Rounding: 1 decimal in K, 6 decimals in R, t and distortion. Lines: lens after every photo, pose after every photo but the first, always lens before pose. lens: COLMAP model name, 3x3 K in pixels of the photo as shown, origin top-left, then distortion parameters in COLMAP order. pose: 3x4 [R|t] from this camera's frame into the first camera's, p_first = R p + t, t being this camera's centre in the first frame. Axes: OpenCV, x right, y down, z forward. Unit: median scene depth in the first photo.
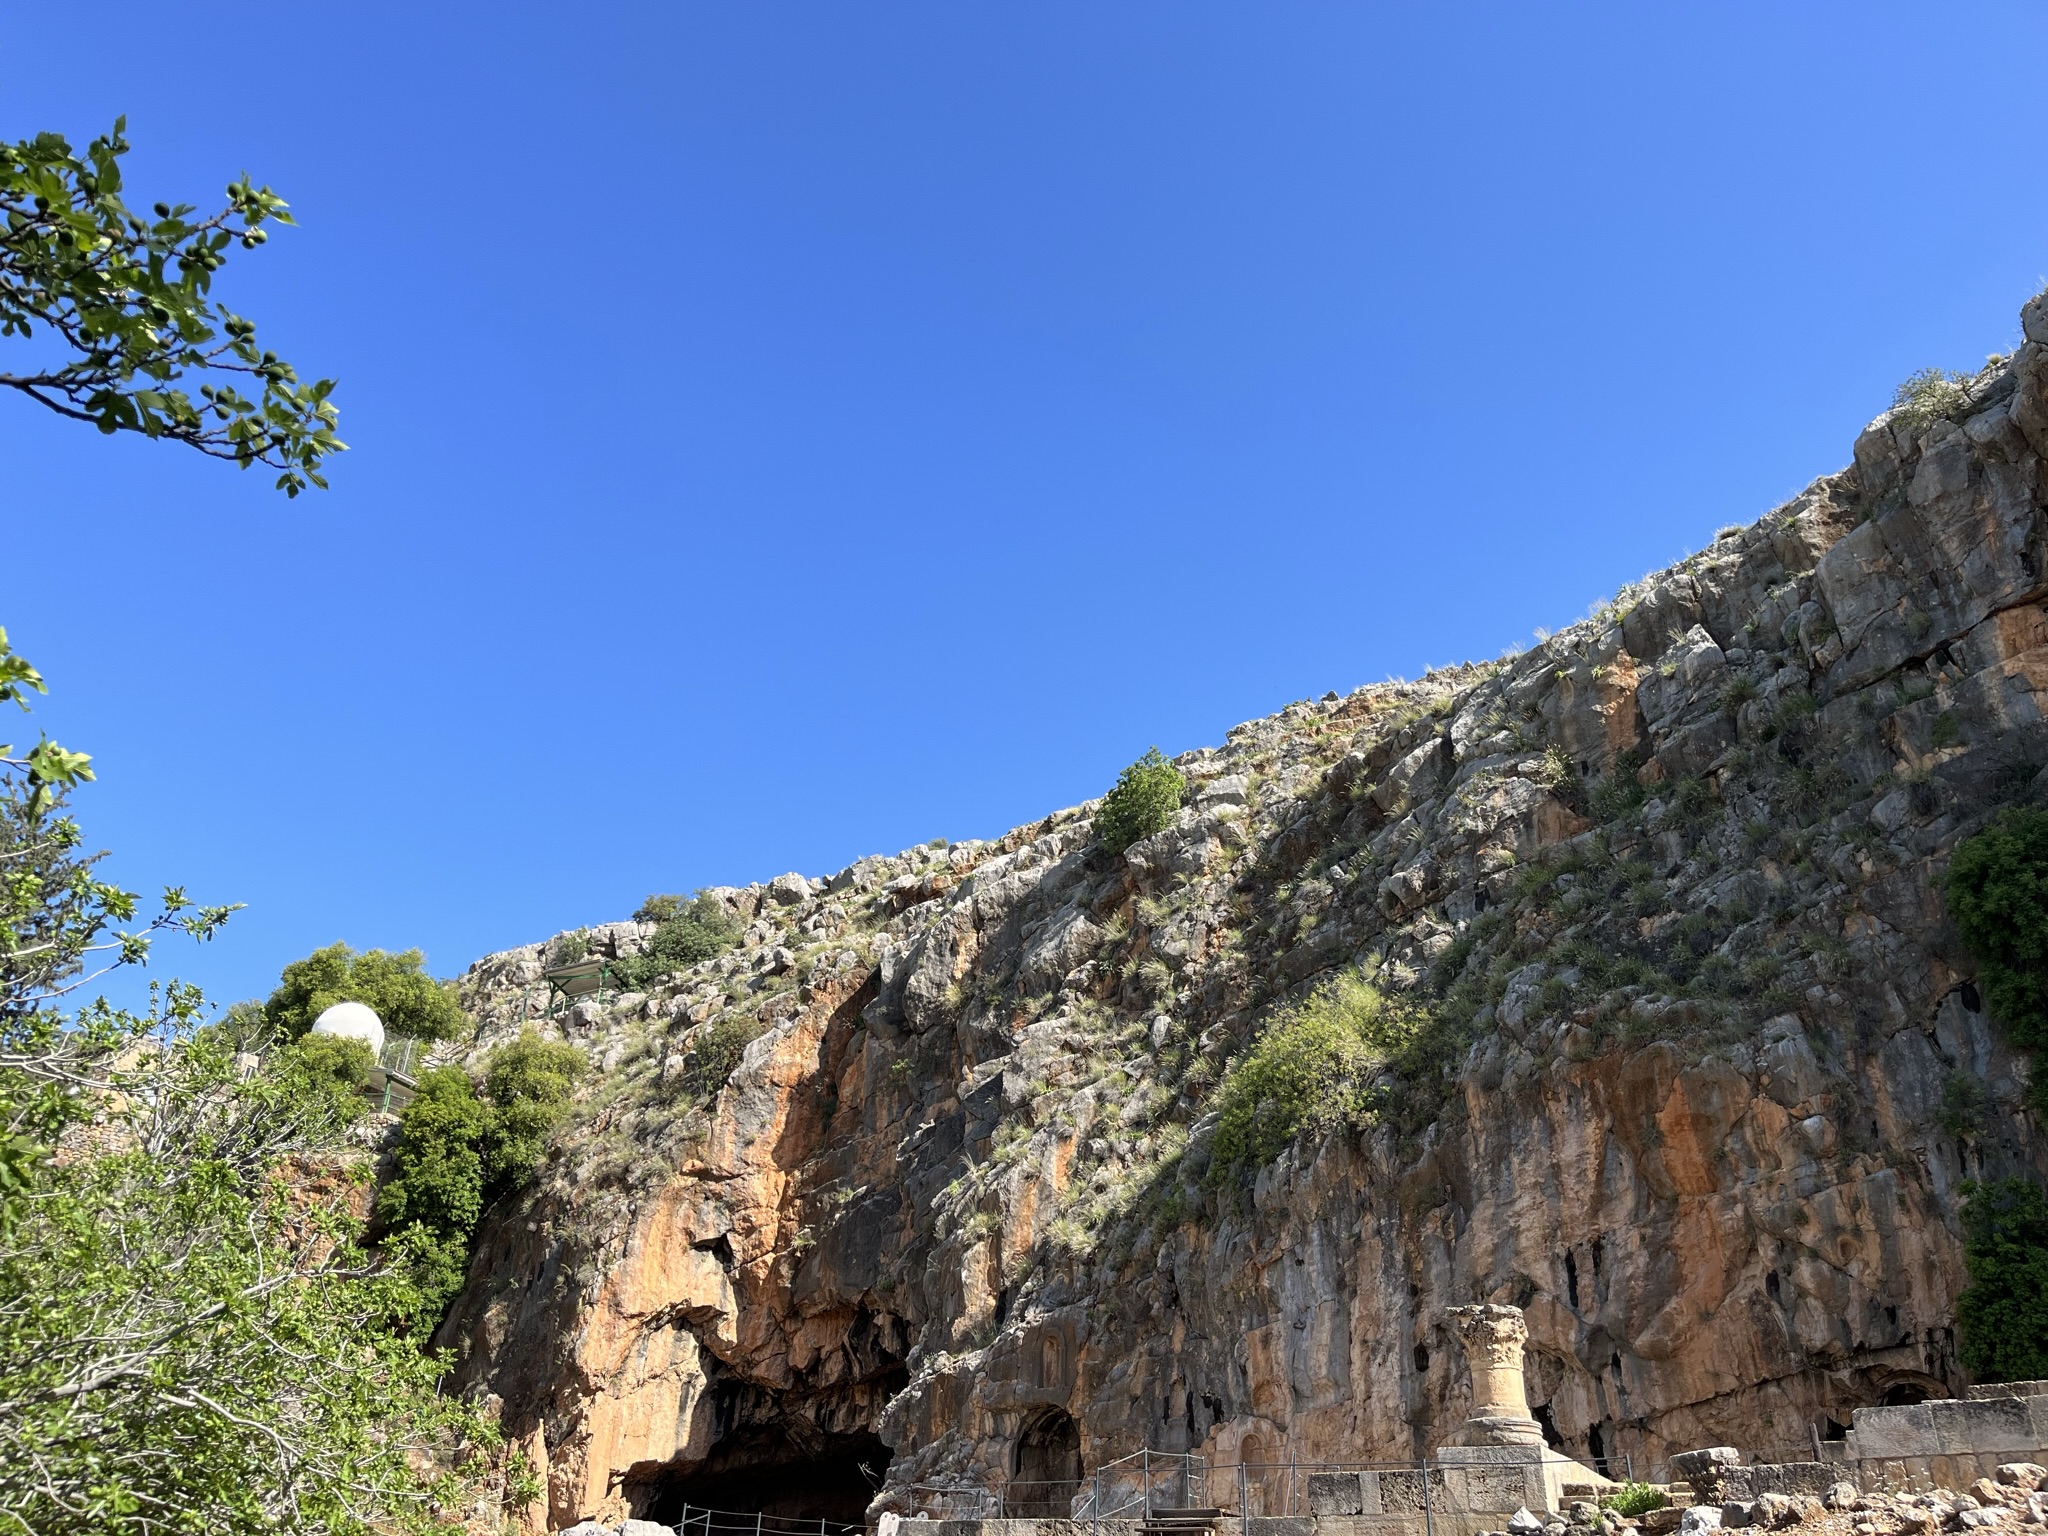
lens RADIAL K [[1555.7, 0, 1006.0], [0, 1555.7, 789.8], [0, 0, 1]] dist [0.053410, -0.073975]
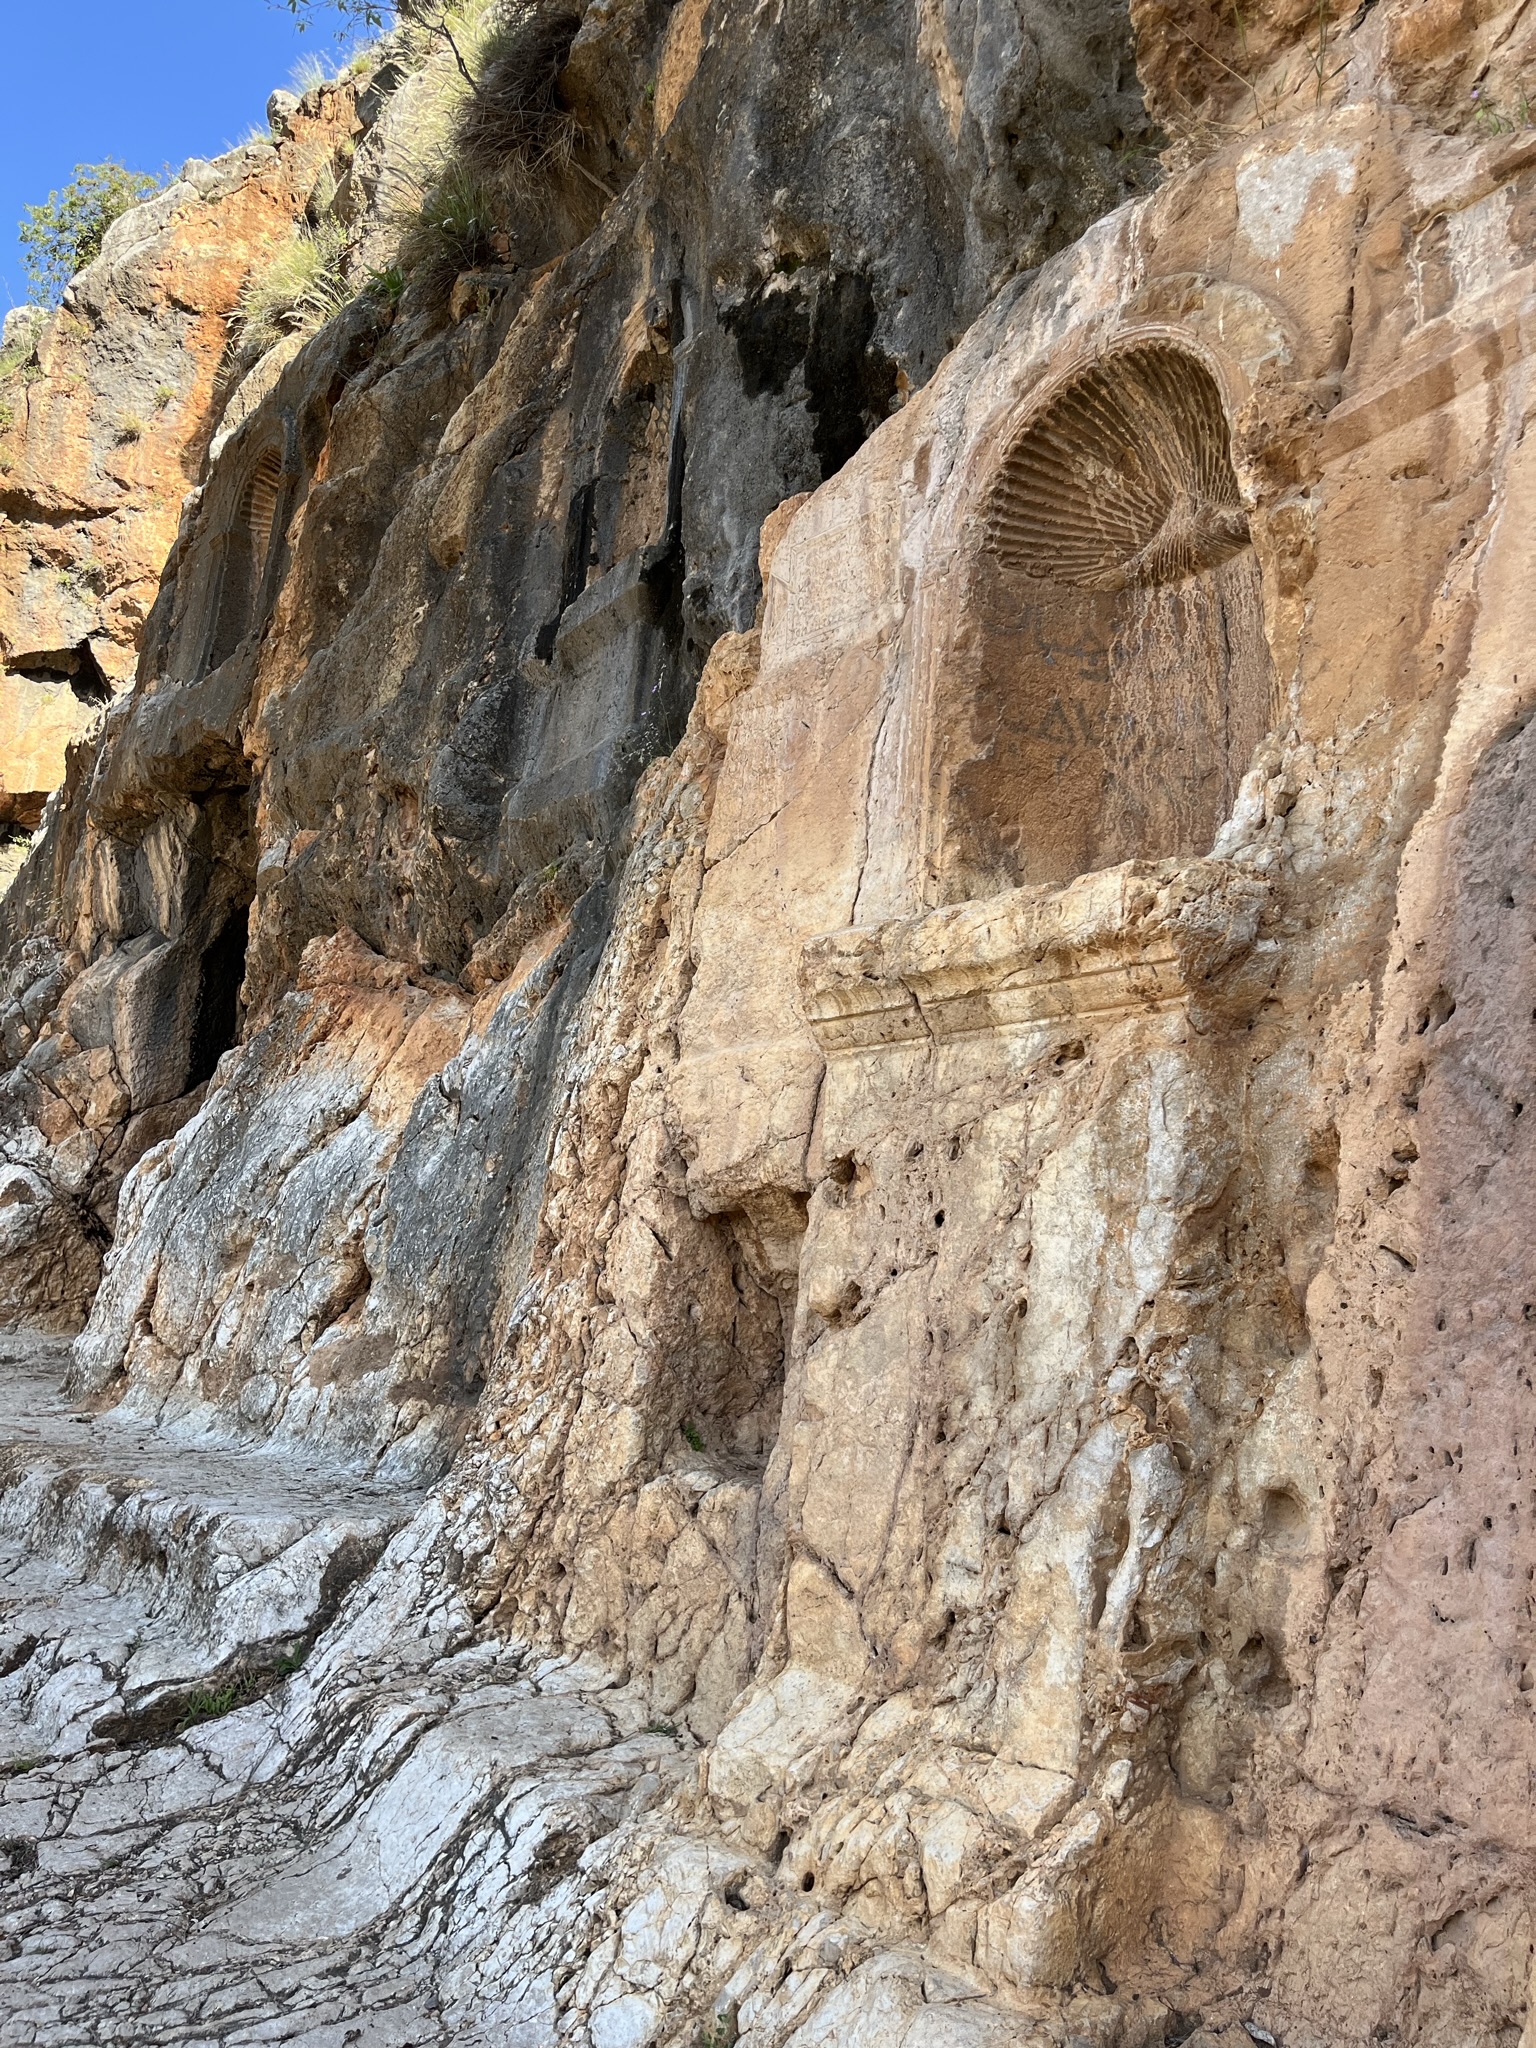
lens RADIAL K [[1555.7, 0, 763.2], [0, 1555.7, 1020.3], [0, 0, 1]] dist [0.053410, -0.073975]
pose [[0.976105, -0.012959, -0.216915, 0.147465], [0.077553, 0.953258, 0.292035, 0.393972], [0.202991, -0.301879, 0.931485, 0.862093]]
